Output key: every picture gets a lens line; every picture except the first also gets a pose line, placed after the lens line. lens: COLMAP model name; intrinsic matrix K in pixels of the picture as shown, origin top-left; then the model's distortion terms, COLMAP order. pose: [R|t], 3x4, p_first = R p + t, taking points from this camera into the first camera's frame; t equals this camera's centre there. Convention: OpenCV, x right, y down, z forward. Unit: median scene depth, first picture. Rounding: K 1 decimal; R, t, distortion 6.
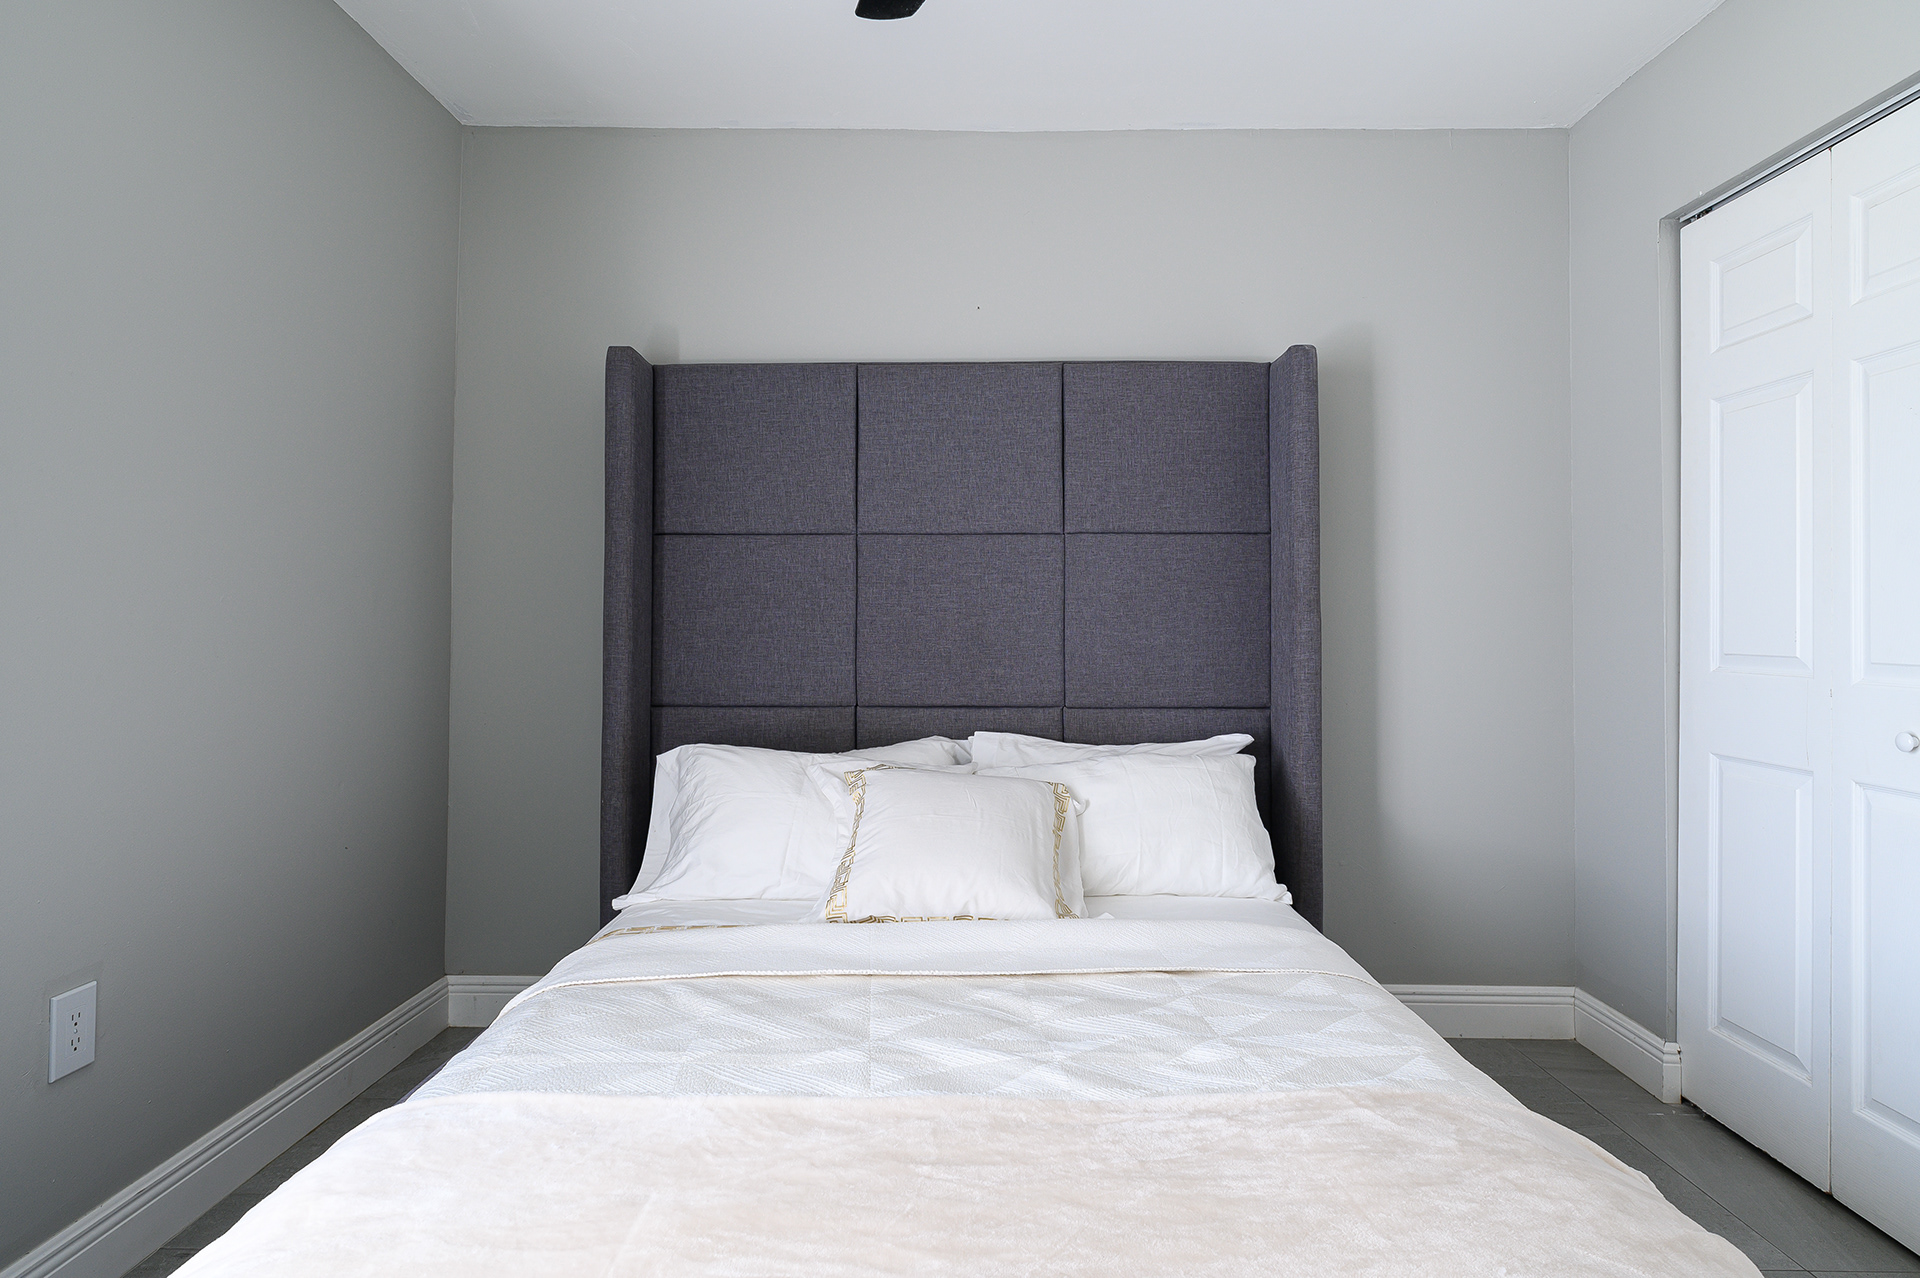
lens RADIAL K [[1085.7, 0, 948.2], [0, 1085.7, 602.8], [0, 0, 1]] dist [-0.001815, -0.001166]
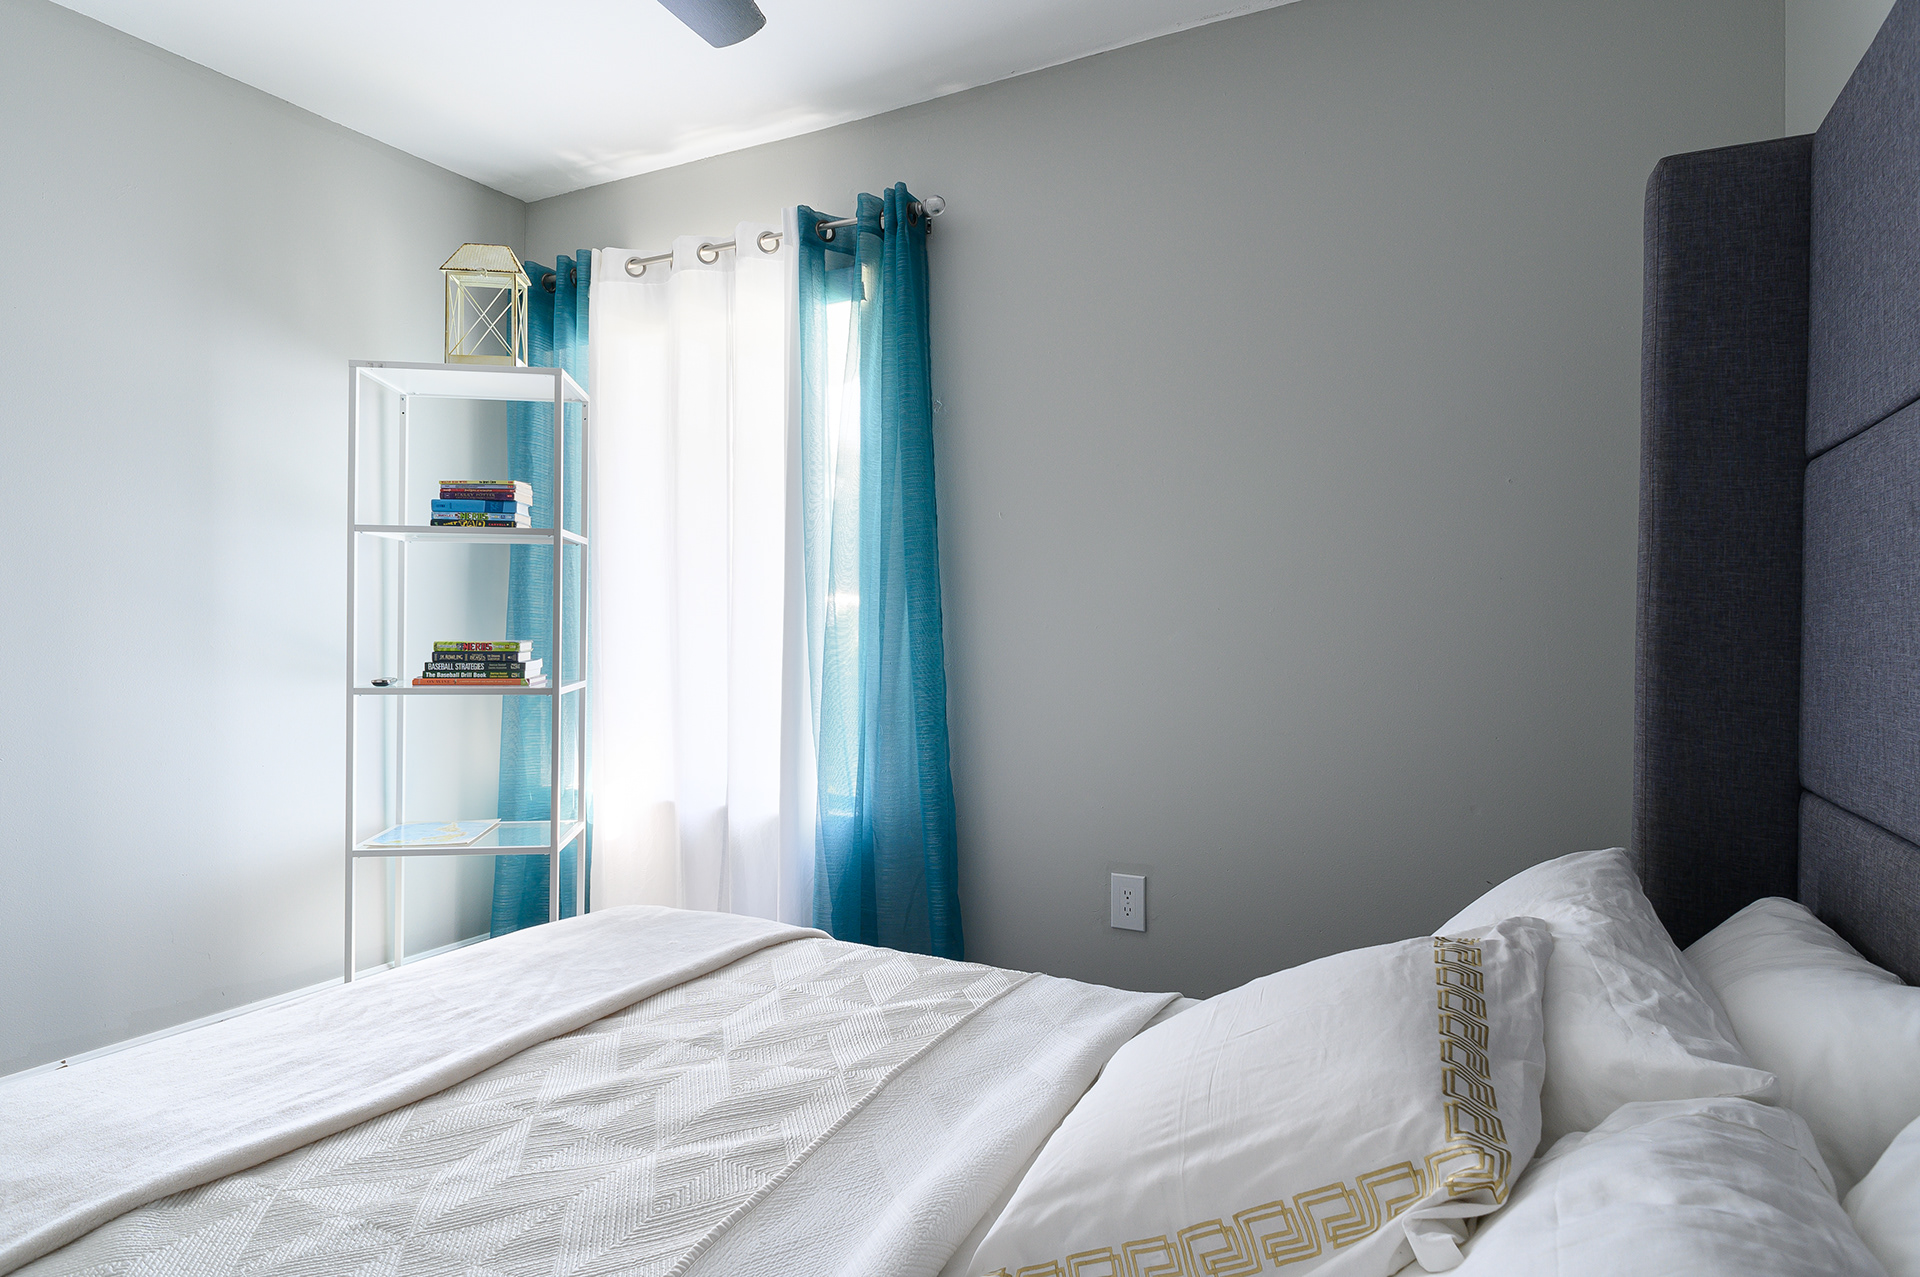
lens RADIAL K [[1075.7, 0, 954.4], [0, 1075.7, 629.3], [0, 0, 1]] dist [0.000274, -0.001082]
pose [[-0.439722, -0.002241, -0.898131, 0.378295], [0.014774, 0.999844, -0.009728, 0.016406], [0.898012, -0.017547, -0.439620, 0.863965]]
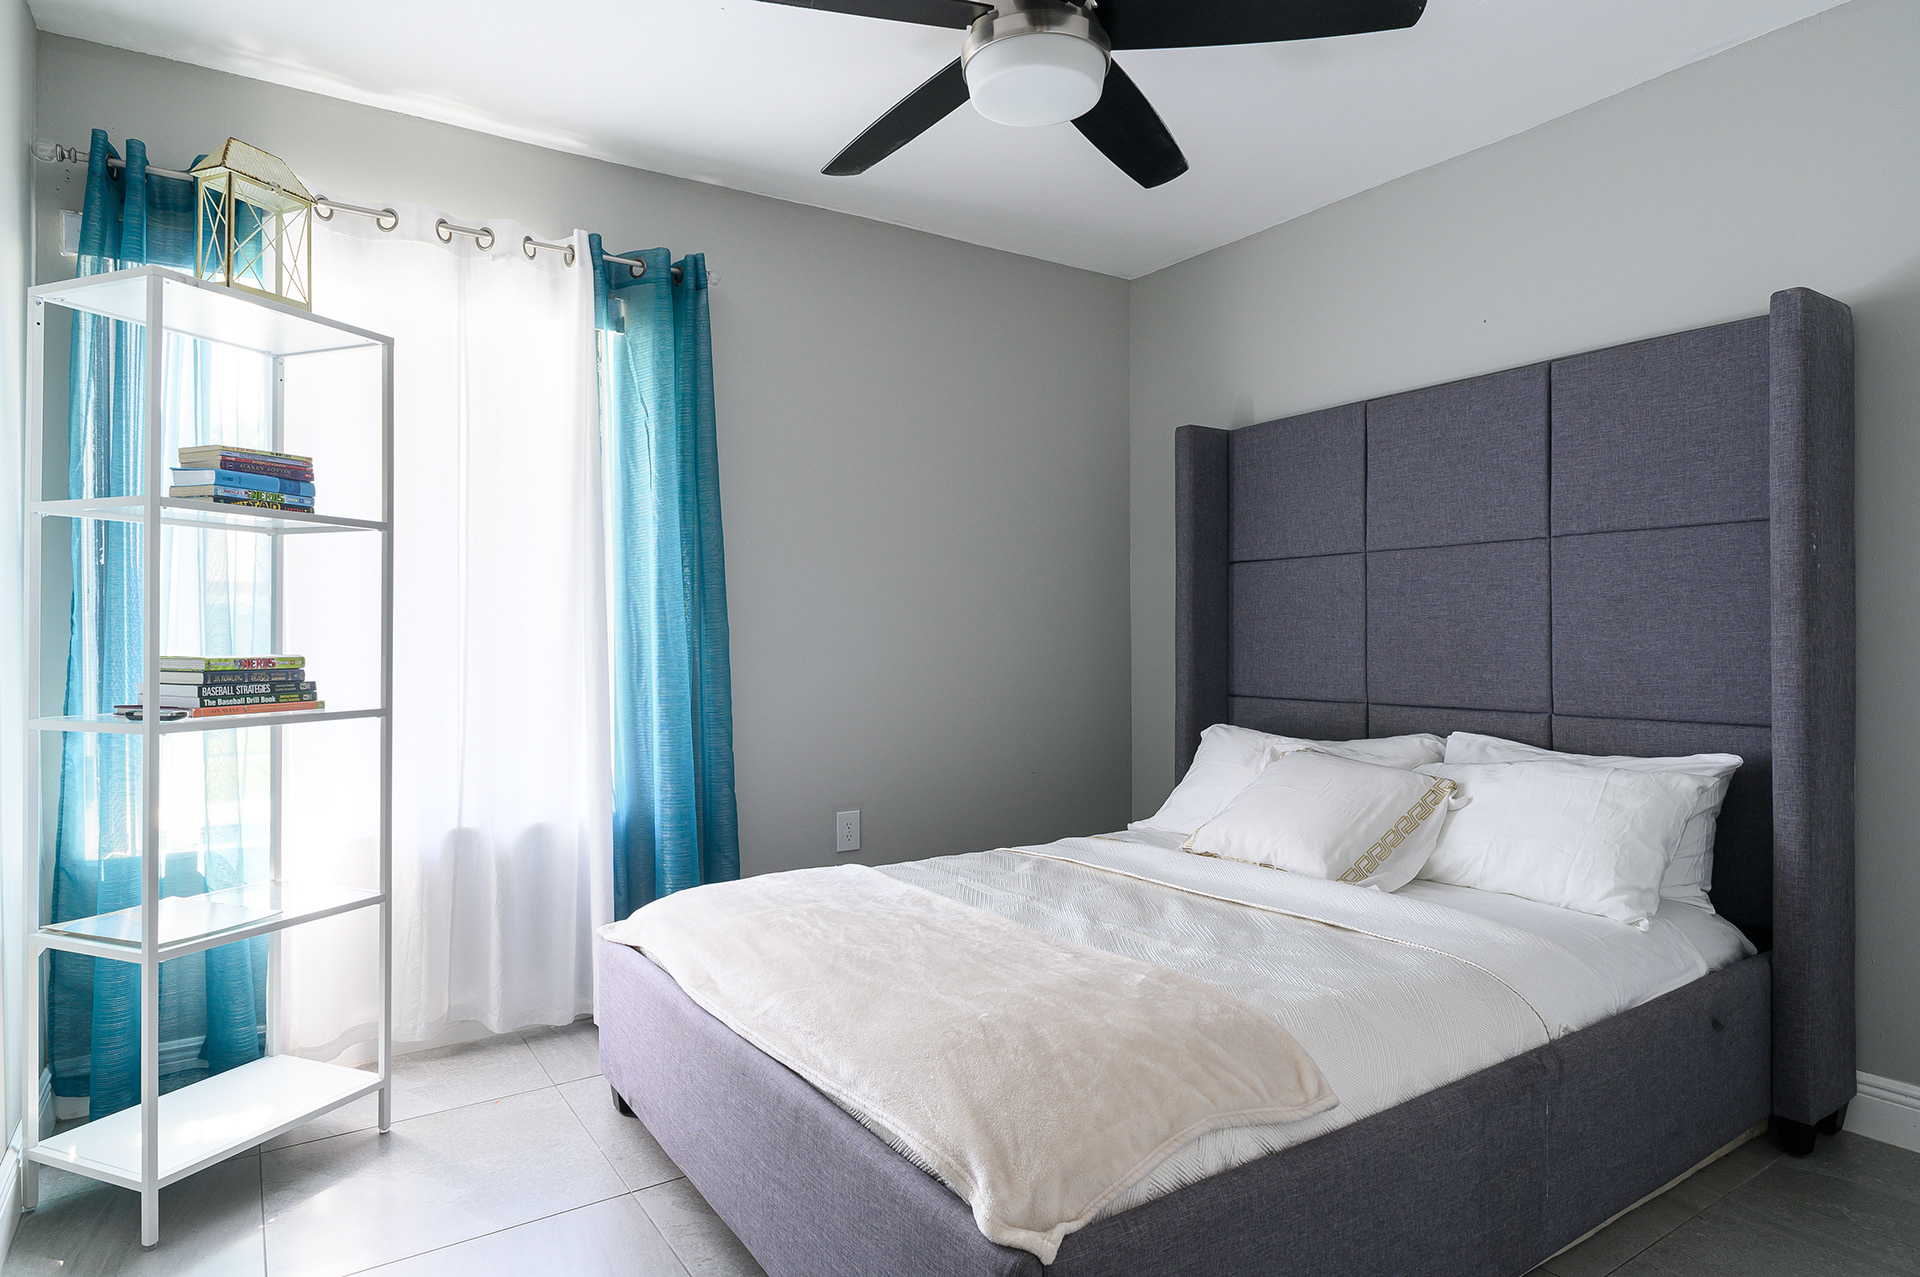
lens RADIAL K [[1073.2, 0, 960.0], [0, 1073.2, 638.5], [0, 0, 1]] dist [0.002447, 0.000496]
pose [[0.570800, -0.002796, -0.821085, 0.600143], [0.025505, 0.999572, 0.014327, 0.000175], [0.820693, -0.029120, 0.570627, 0.006217]]
